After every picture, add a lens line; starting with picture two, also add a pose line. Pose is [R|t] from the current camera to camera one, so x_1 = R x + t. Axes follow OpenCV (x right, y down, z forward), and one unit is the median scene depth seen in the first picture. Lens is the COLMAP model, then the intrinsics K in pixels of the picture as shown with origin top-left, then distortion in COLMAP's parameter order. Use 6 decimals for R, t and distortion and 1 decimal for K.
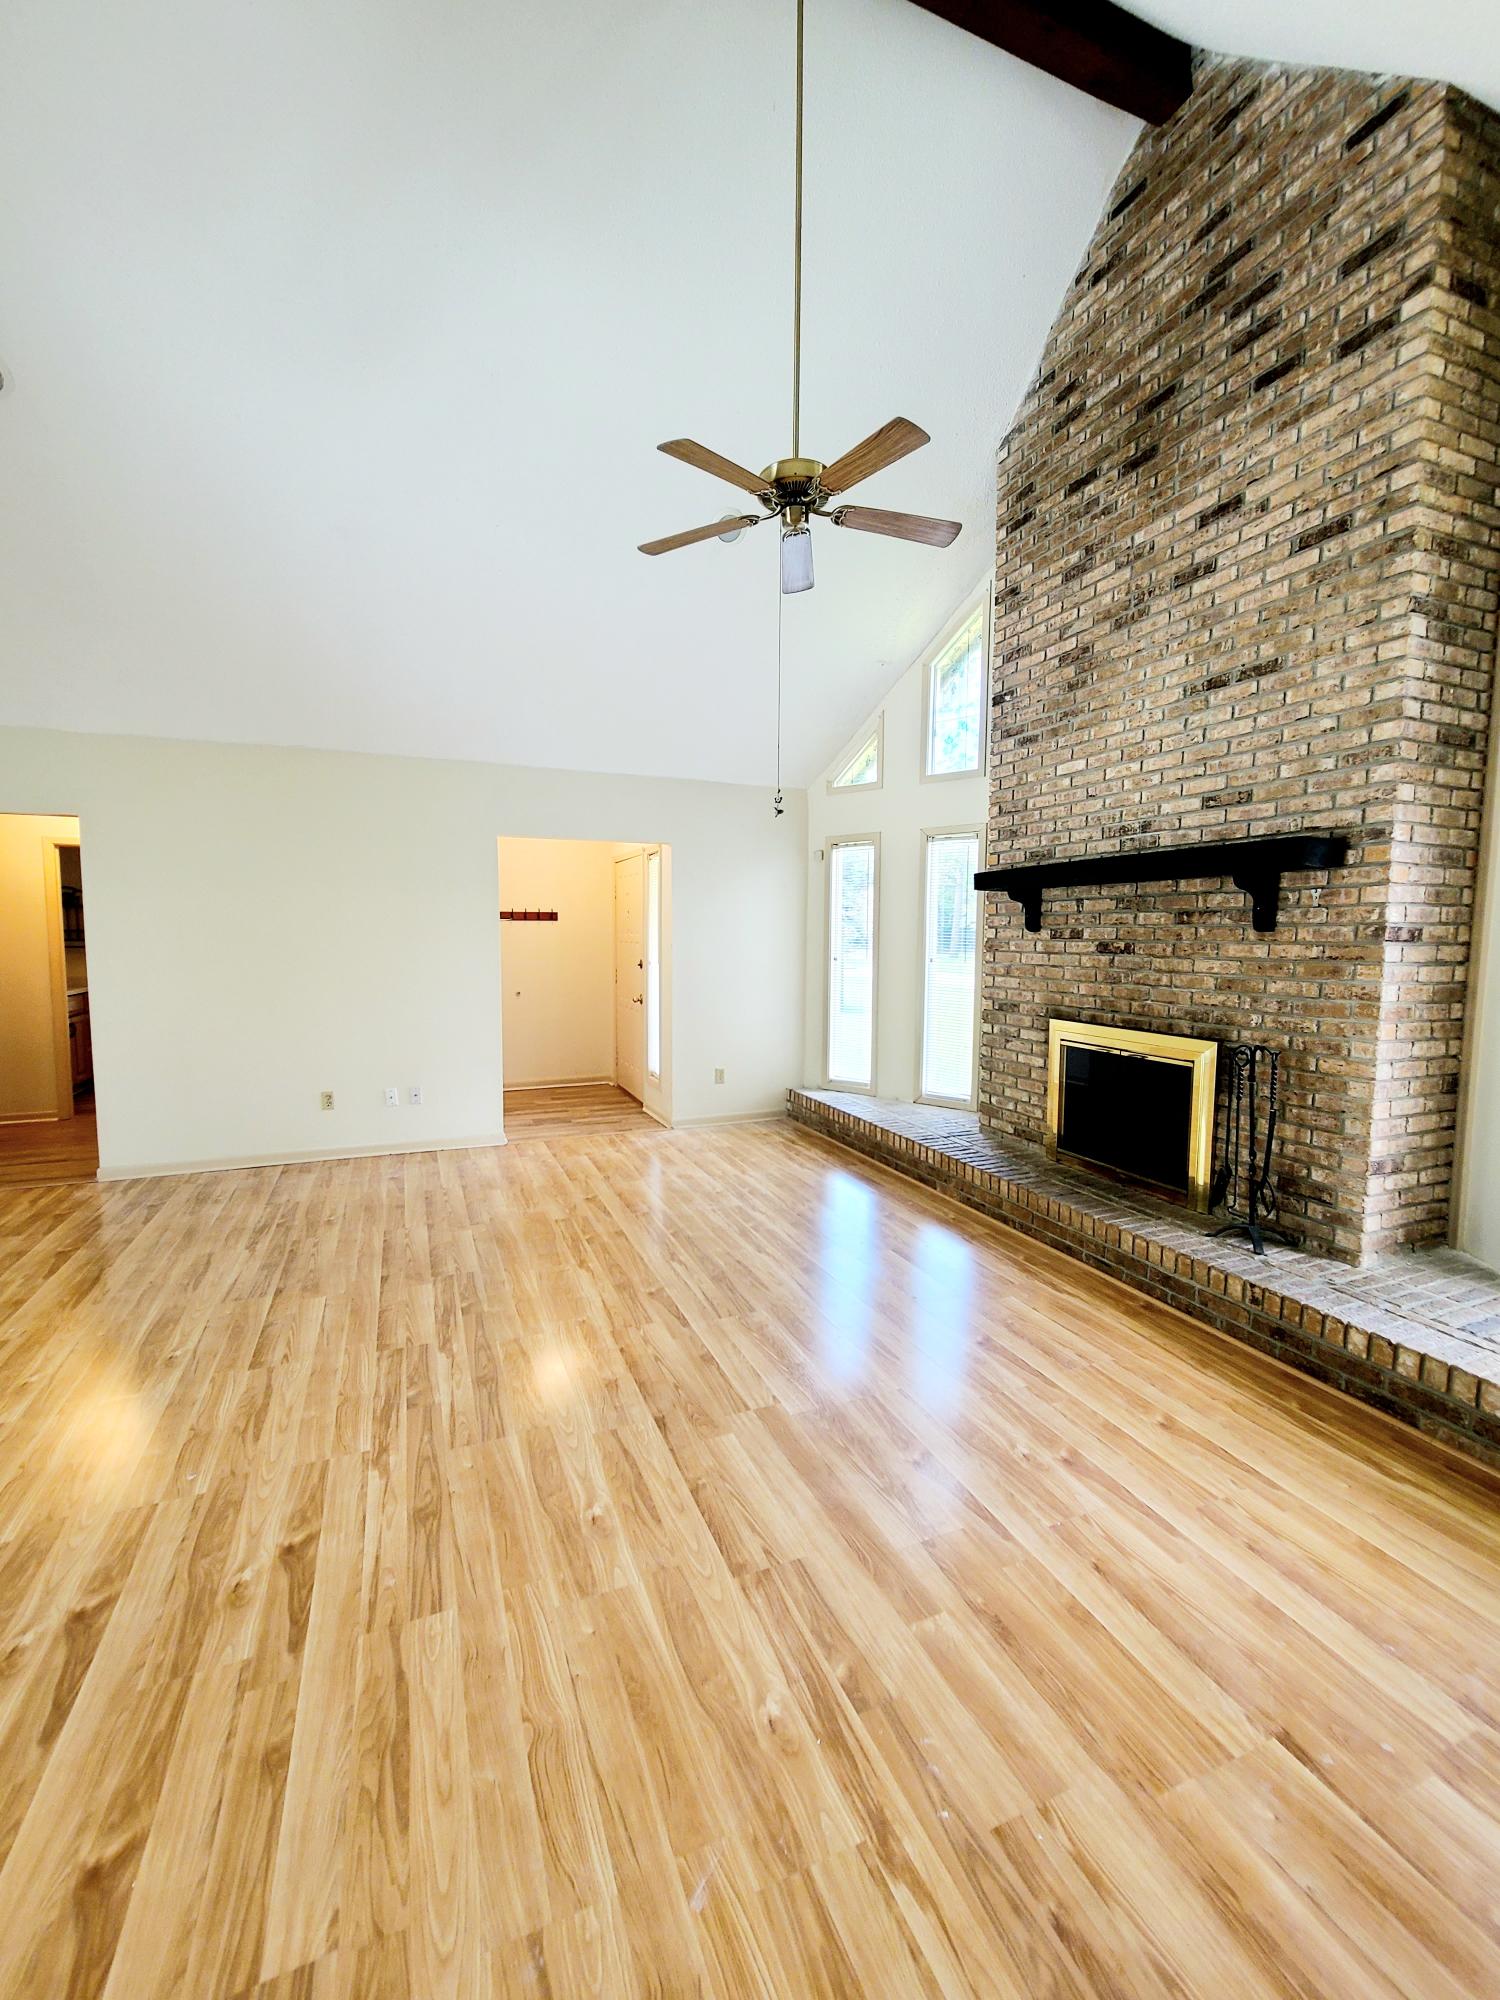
lens RADIAL K [[820.8, 0, 739.1], [0, 820.8, 1000.2], [0, 0, 1]] dist [0.001992, -0.000947]
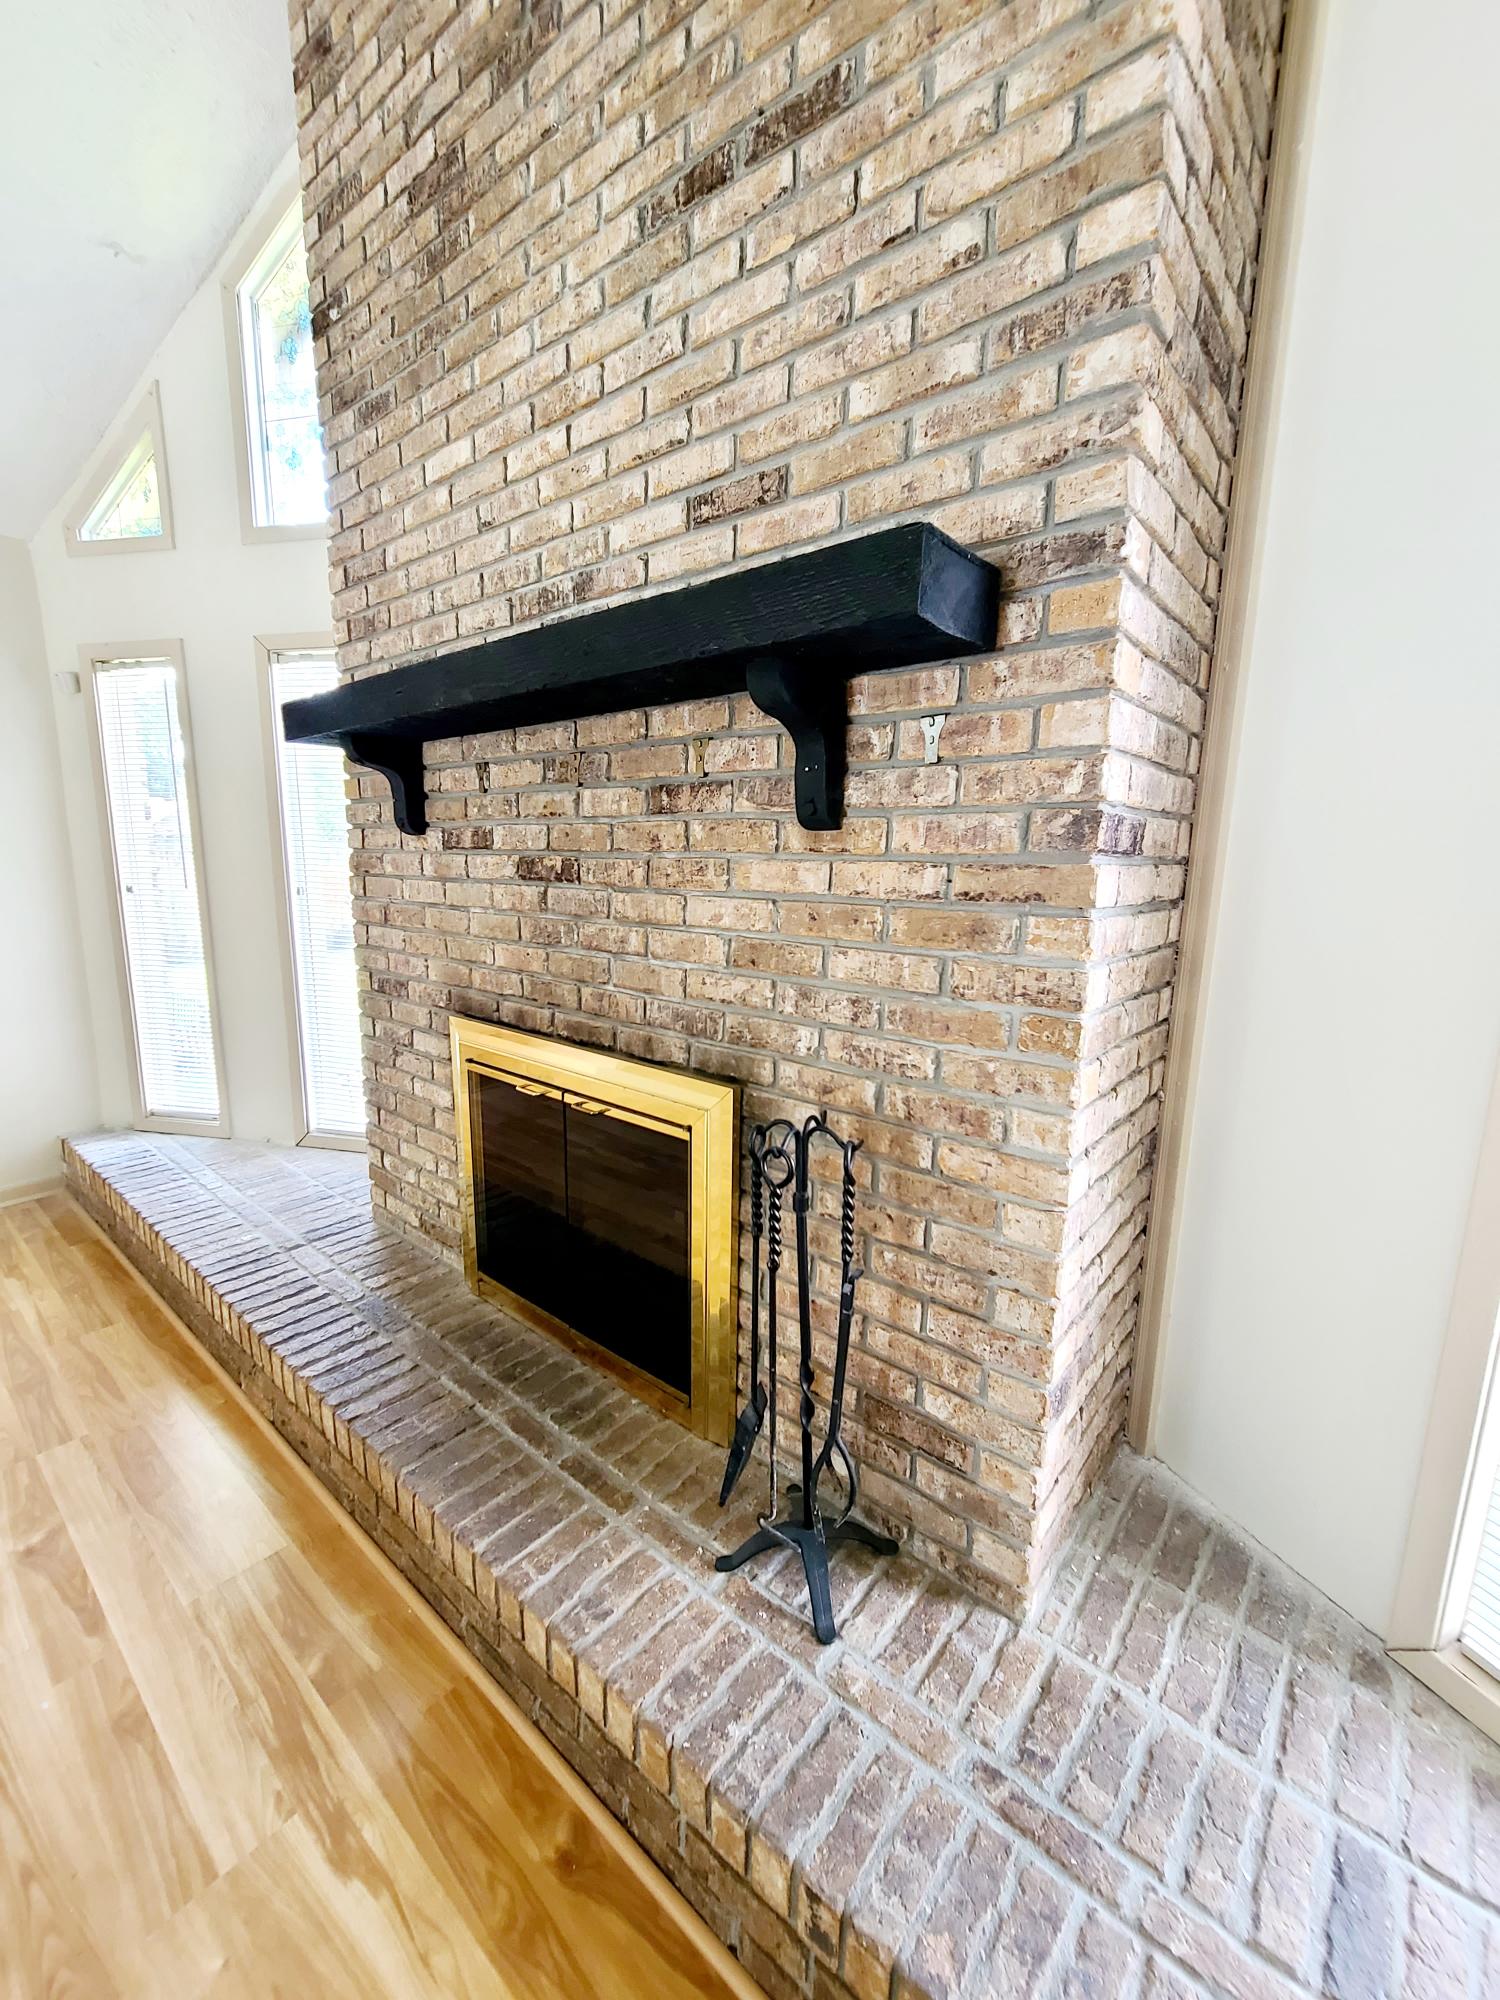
lens RADIAL K [[820.8, 0, 736.3], [0, 820.8, 1001.9], [0, 0, 1]] dist [0.001992, -0.000947]
pose [[0.890672, -0.073964, 0.448589, 0.393372], [0.028814, 0.993878, 0.106662, -0.041141], [-0.453732, -0.082076, 0.887350, 0.619923]]
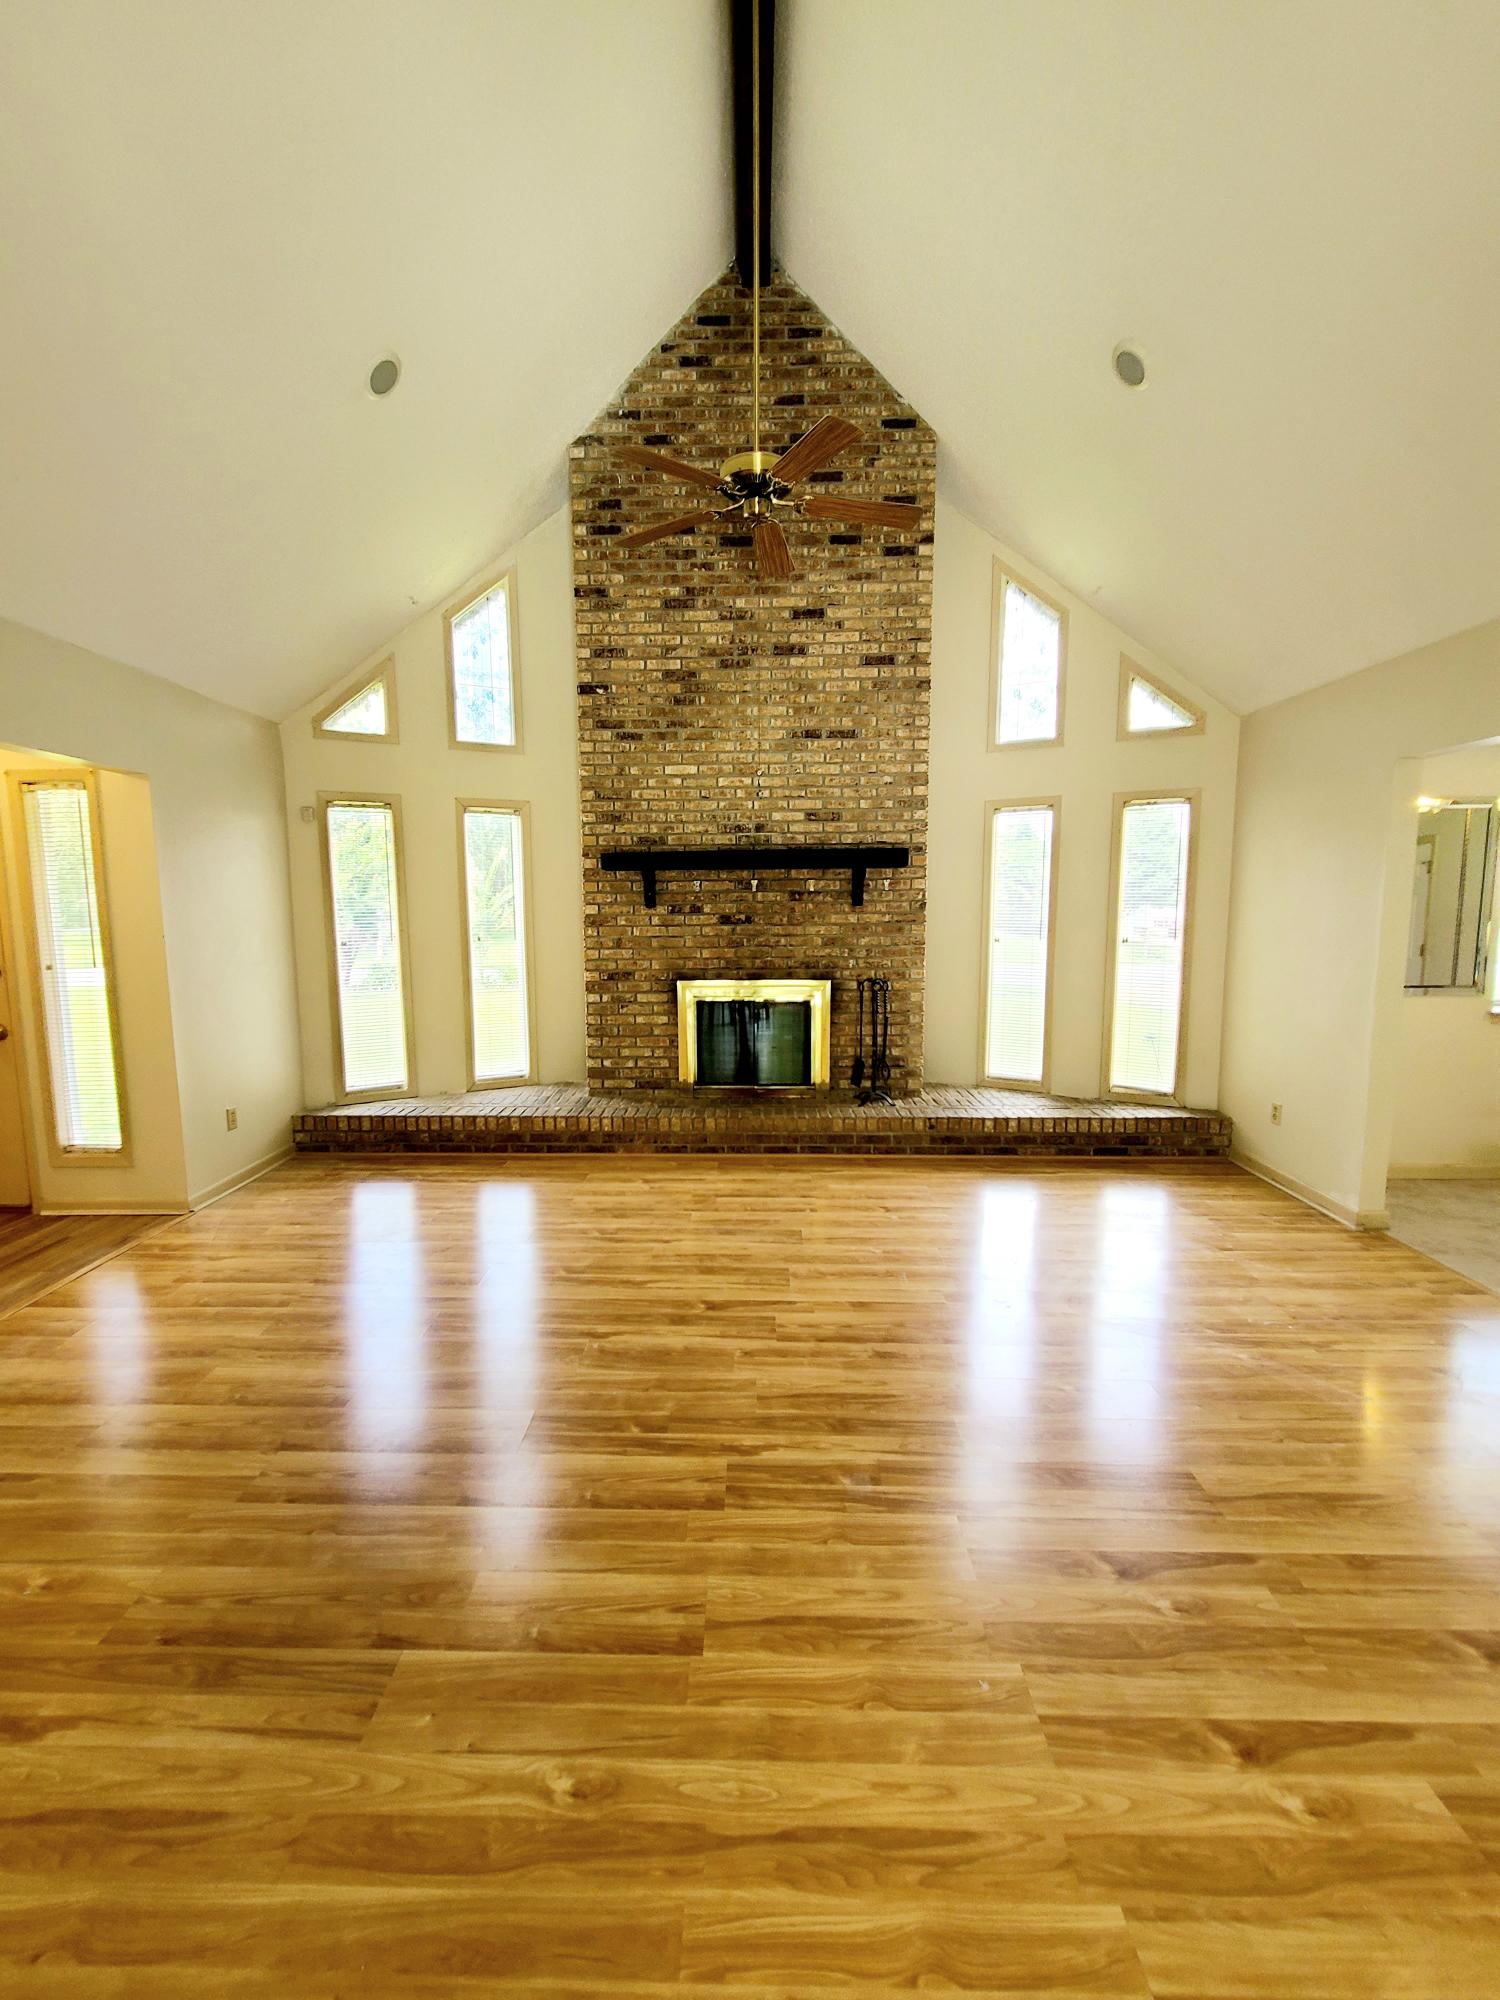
lens RADIAL K [[820.8, 0, 737.8], [0, 820.8, 999.4], [0, 0, 1]] dist [0.001992, -0.000947]
pose [[0.394766, -0.112384, 0.911883, -0.847502], [0.084097, 0.992744, 0.085943, -0.057562], [-0.914925, 0.042760, 0.401353, 0.561217]]
